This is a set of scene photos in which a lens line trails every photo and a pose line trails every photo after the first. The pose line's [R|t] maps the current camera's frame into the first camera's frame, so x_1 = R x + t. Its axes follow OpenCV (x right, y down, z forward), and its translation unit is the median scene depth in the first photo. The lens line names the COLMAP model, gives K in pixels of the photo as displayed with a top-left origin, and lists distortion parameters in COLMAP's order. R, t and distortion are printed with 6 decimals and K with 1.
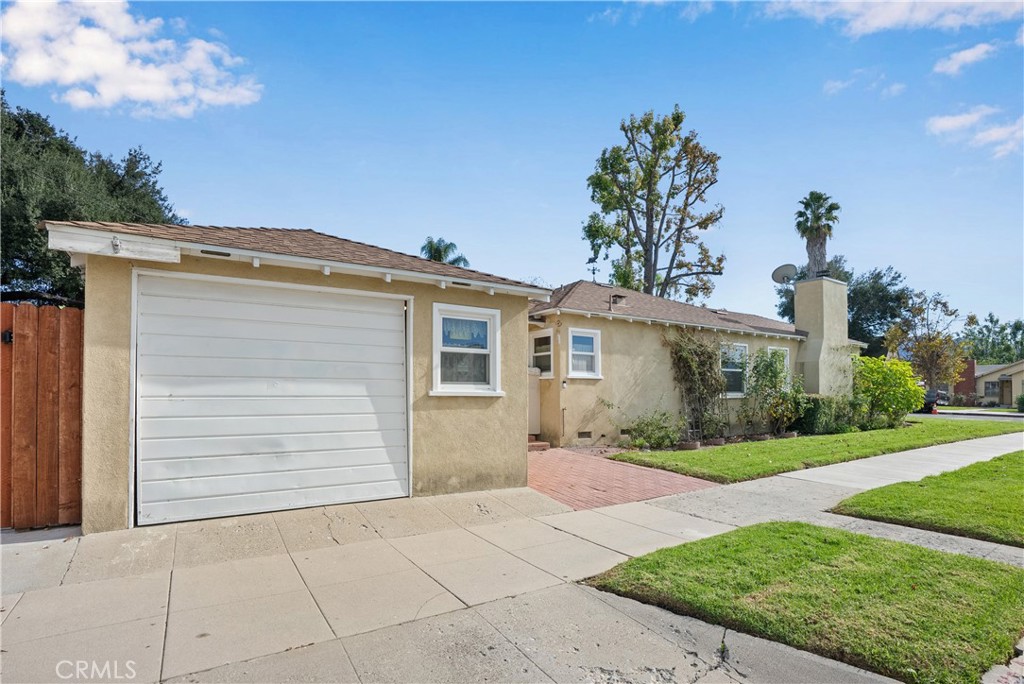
lens RADIAL K [[492.1, 0, 508.9], [0, 492.1, 385.1], [0, 0, 1]] dist [-0.037062, 0.000966]
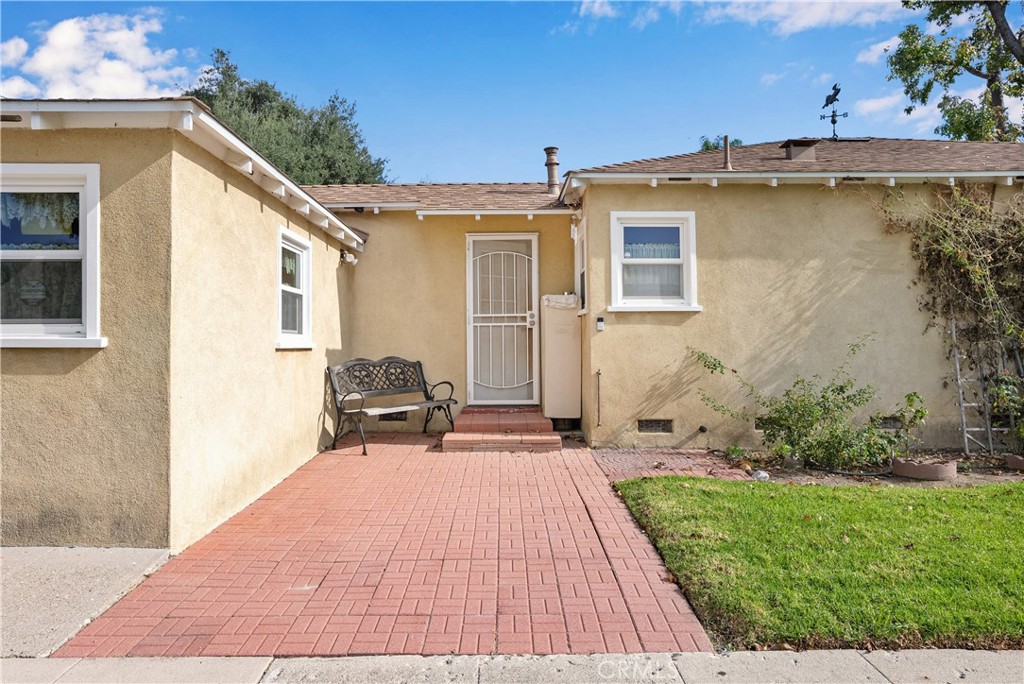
lens RADIAL K [[588.7, 0, 512.0], [0, 588.7, 342.0], [0, 0, 1]] dist [-0.046304, 0.039926]
pose [[0.845443, -0.008420, -0.533999, 0.341374], [0.014466, 0.999870, 0.007138, 0.010549], [0.533869, -0.013760, 0.845455, 0.416091]]
